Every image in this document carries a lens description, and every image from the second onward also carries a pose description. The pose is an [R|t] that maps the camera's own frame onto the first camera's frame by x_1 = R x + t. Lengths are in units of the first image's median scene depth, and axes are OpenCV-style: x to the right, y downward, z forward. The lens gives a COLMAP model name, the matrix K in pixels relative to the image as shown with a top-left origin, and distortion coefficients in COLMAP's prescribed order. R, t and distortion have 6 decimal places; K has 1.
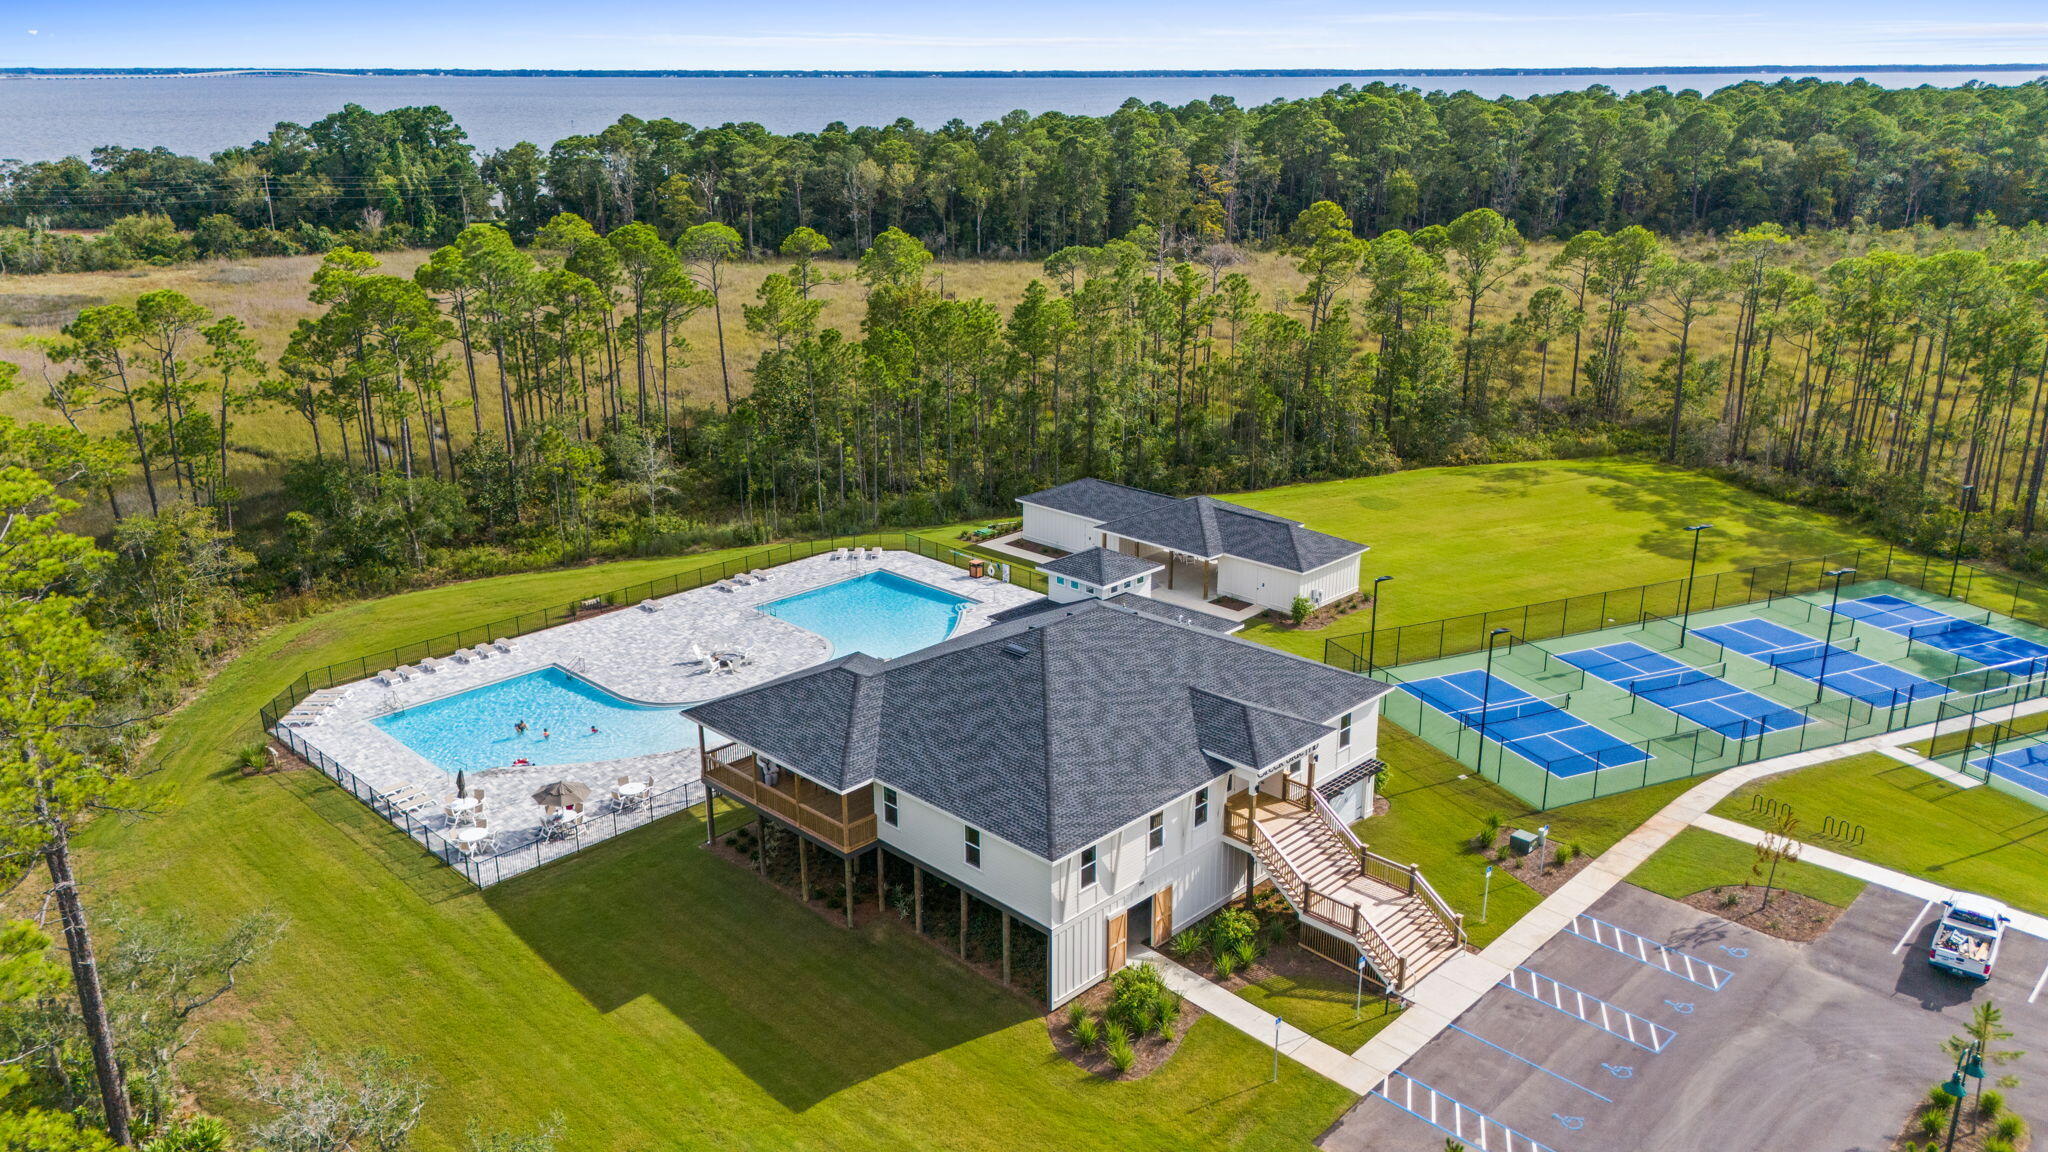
lens RADIAL K [[1561.3, 0, 1024.0], [0, 1561.3, 576.0], [0, 0, 1]] dist [0.054647, -0.097949]
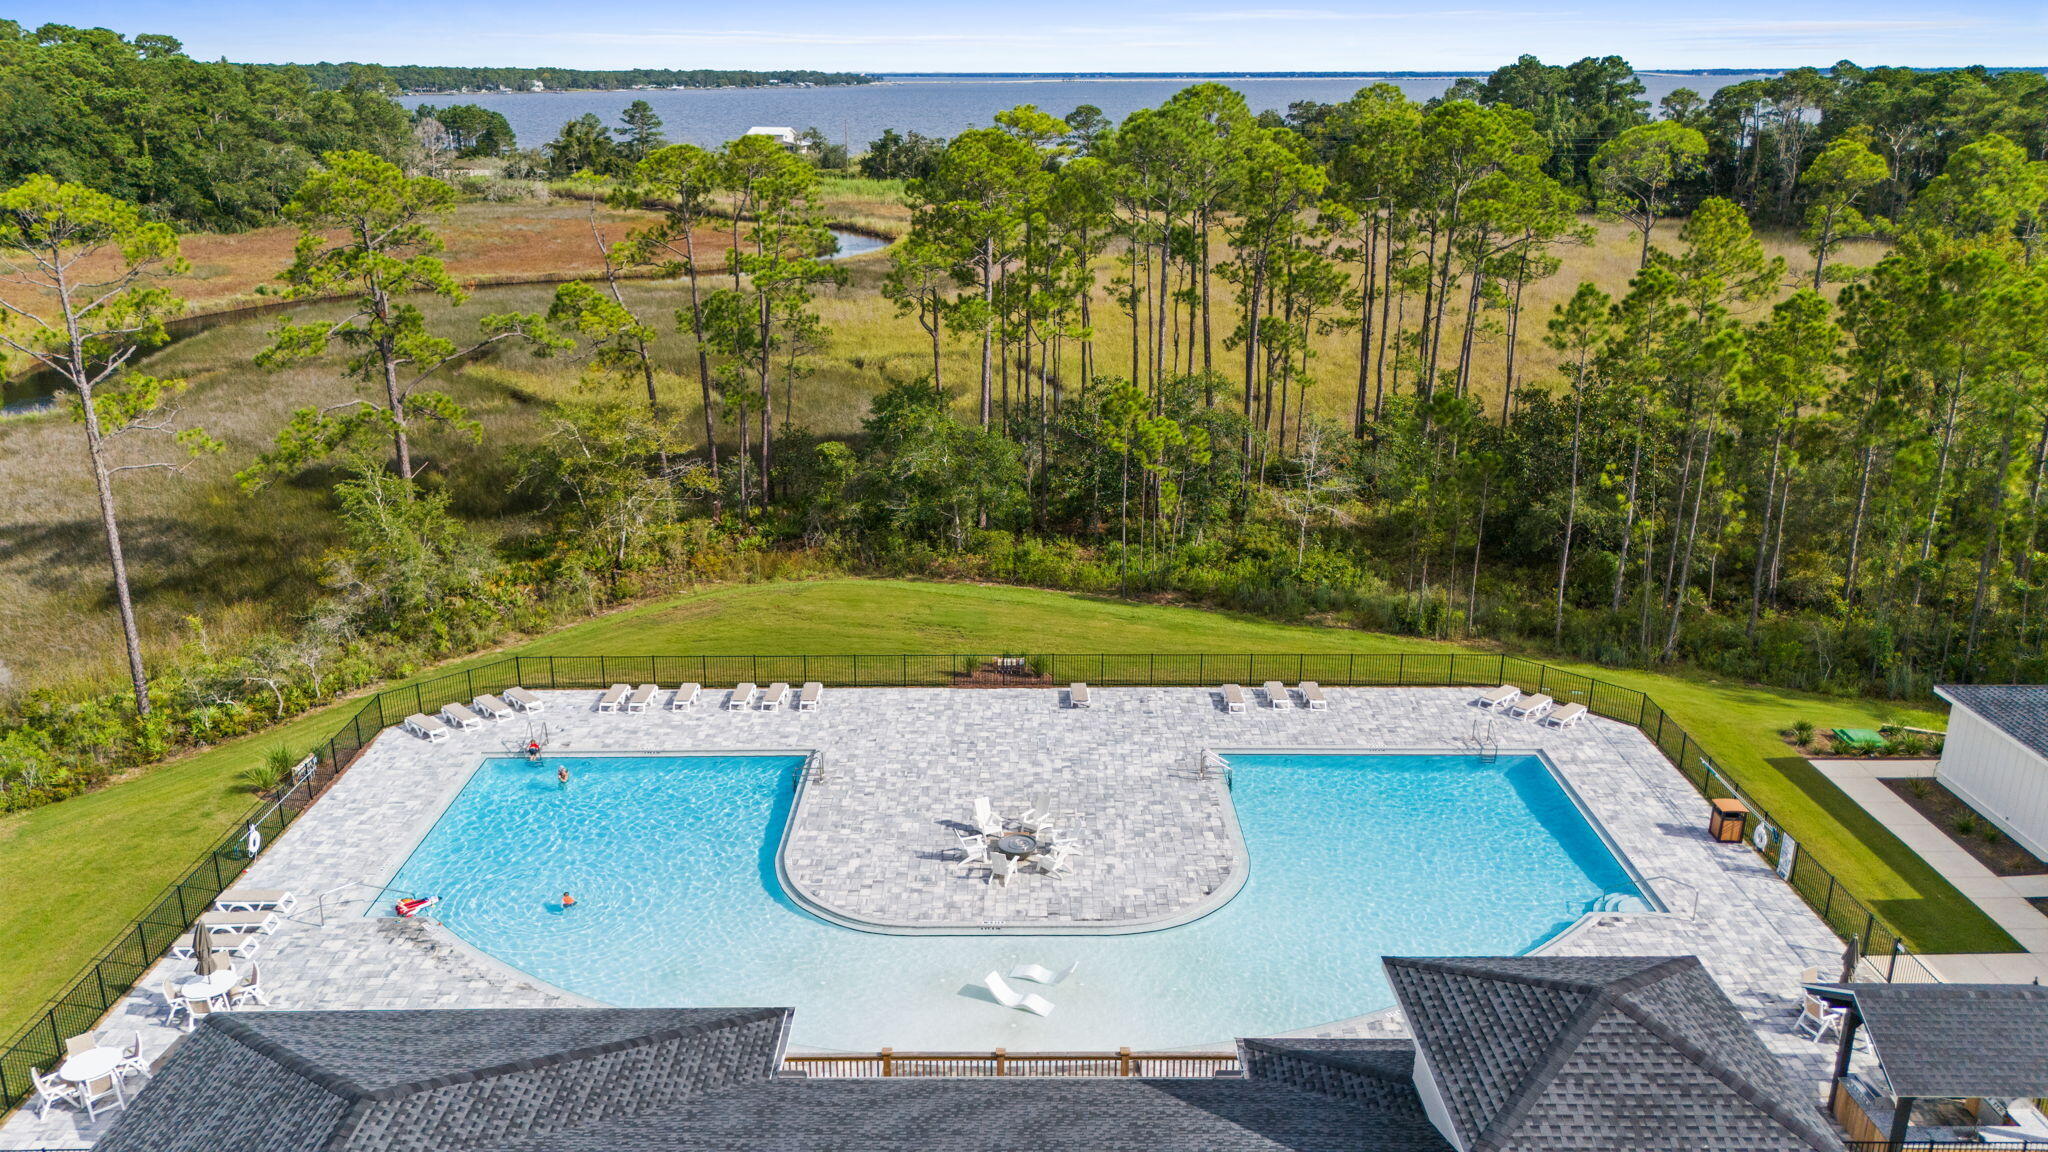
lens RADIAL K [[1561.3, 0, 1024.0], [0, 1561.3, 576.0], [0, 0, 1]] dist [0.054647, -0.097949]
pose [[0.703124, 0.216051, -0.677451, 0.102290], [-0.224497, 0.971443, 0.076805, -0.055316], [0.674699, 0.098082, 0.731547, 0.540245]]
